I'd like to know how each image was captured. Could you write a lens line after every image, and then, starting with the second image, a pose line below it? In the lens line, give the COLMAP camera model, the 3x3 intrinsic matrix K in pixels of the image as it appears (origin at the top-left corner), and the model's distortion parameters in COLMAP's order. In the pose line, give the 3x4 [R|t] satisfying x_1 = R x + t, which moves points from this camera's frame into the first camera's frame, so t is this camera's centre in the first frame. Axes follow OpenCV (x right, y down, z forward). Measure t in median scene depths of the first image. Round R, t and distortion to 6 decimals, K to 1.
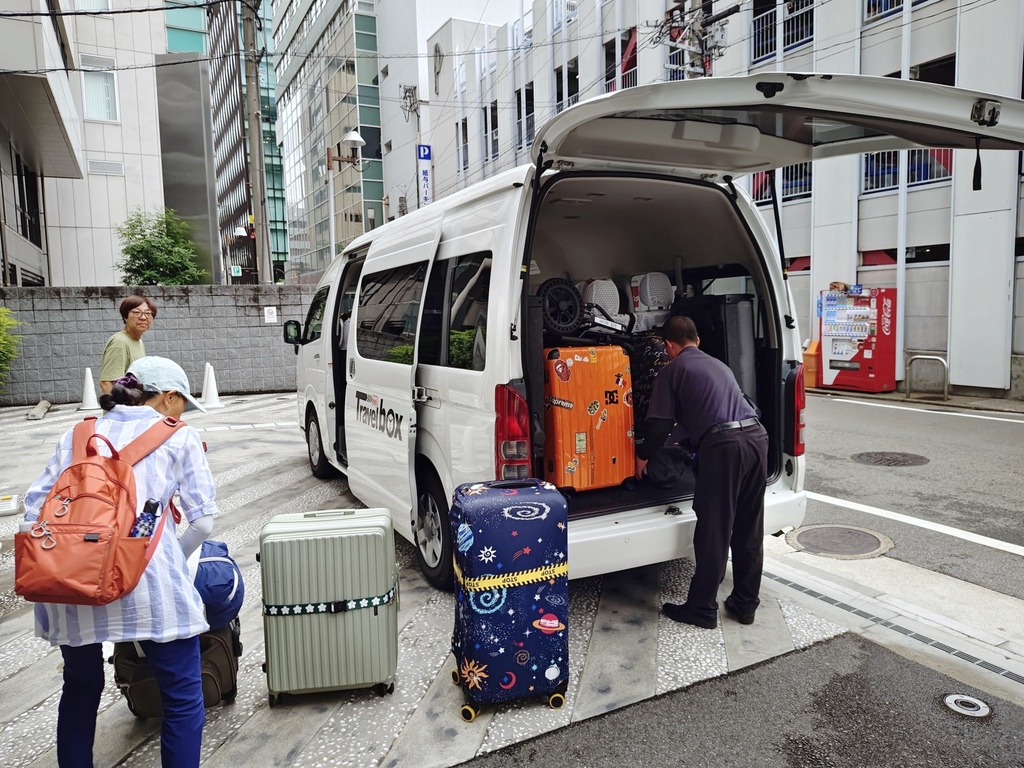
lens RADIAL K [[711.4, 0, 469.4], [0, 711.4, 356.2], [0, 0, 1]] dist [0.063620, -0.080411]
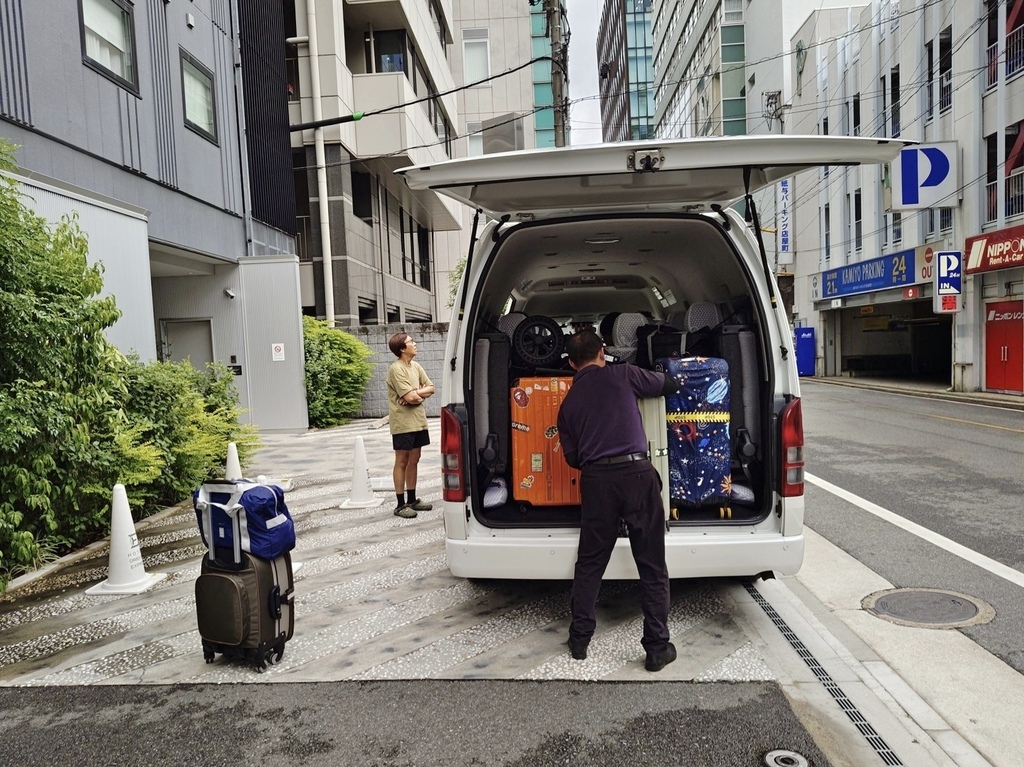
lens RADIAL K [[749.9, 0, 512.0], [0, 749.9, 383.5], [0, 0, 1]] dist [0.036090, -0.041156]
pose [[0.848916, 0.014703, -0.528324, 0.622709], [-0.013242, 0.999891, 0.006549, -0.008518], [0.528363, 0.001437, 0.849018, -0.021275]]
